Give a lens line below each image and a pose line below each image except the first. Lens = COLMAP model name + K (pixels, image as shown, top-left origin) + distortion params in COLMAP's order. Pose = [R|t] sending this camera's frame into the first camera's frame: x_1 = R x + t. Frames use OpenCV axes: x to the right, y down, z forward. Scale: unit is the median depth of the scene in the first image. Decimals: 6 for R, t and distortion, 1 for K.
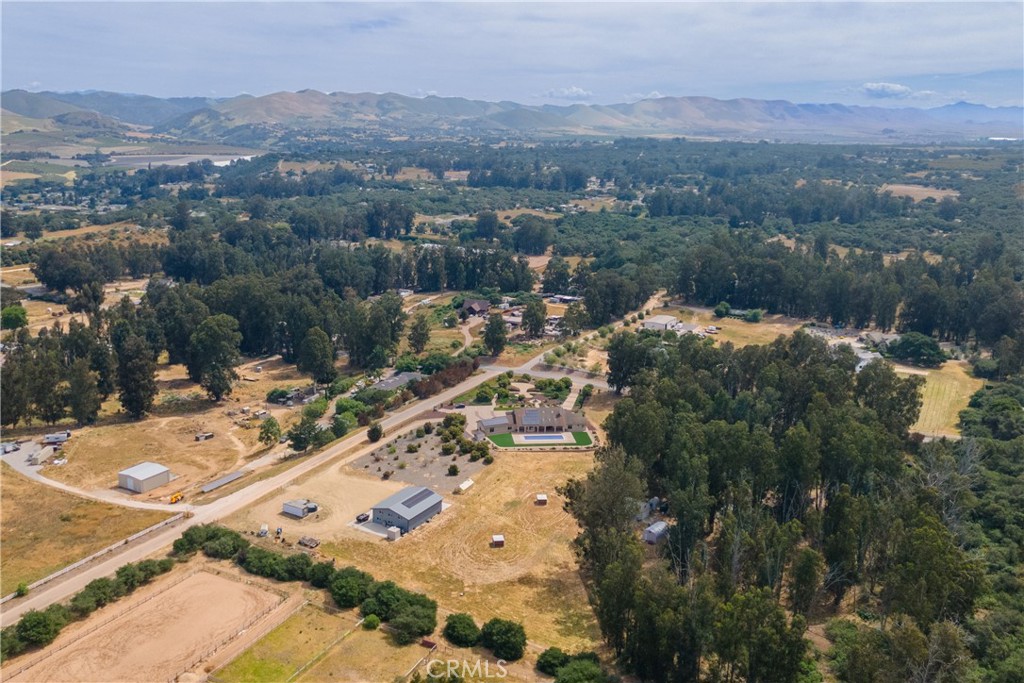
lens RADIAL K [[815.3, 0, 512.0], [0, 815.3, 341.5], [0, 0, 1]] dist [0.038618, 0.002799]
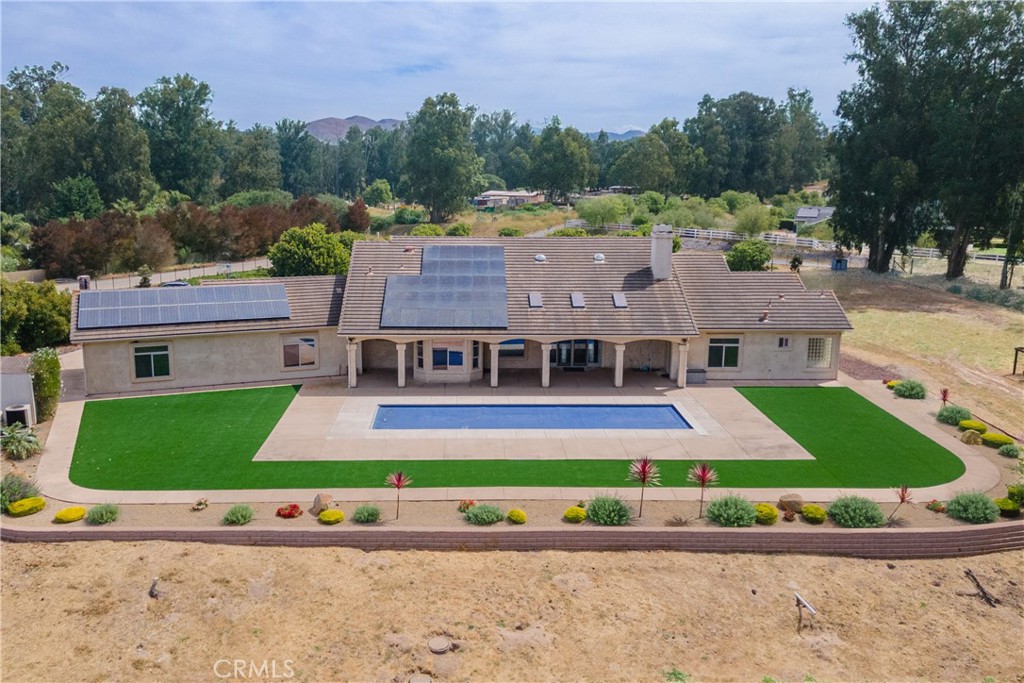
lens RADIAL K [[815.3, 0, 512.0], [0, 815.3, 341.5], [0, 0, 1]] dist [0.038618, 0.002799]
pose [[0.998649, 0.007648, -0.051406, 0.042717], [-0.010351, 0.998566, -0.052528, 0.112826], [0.050931, 0.052989, 0.997295, 0.876449]]
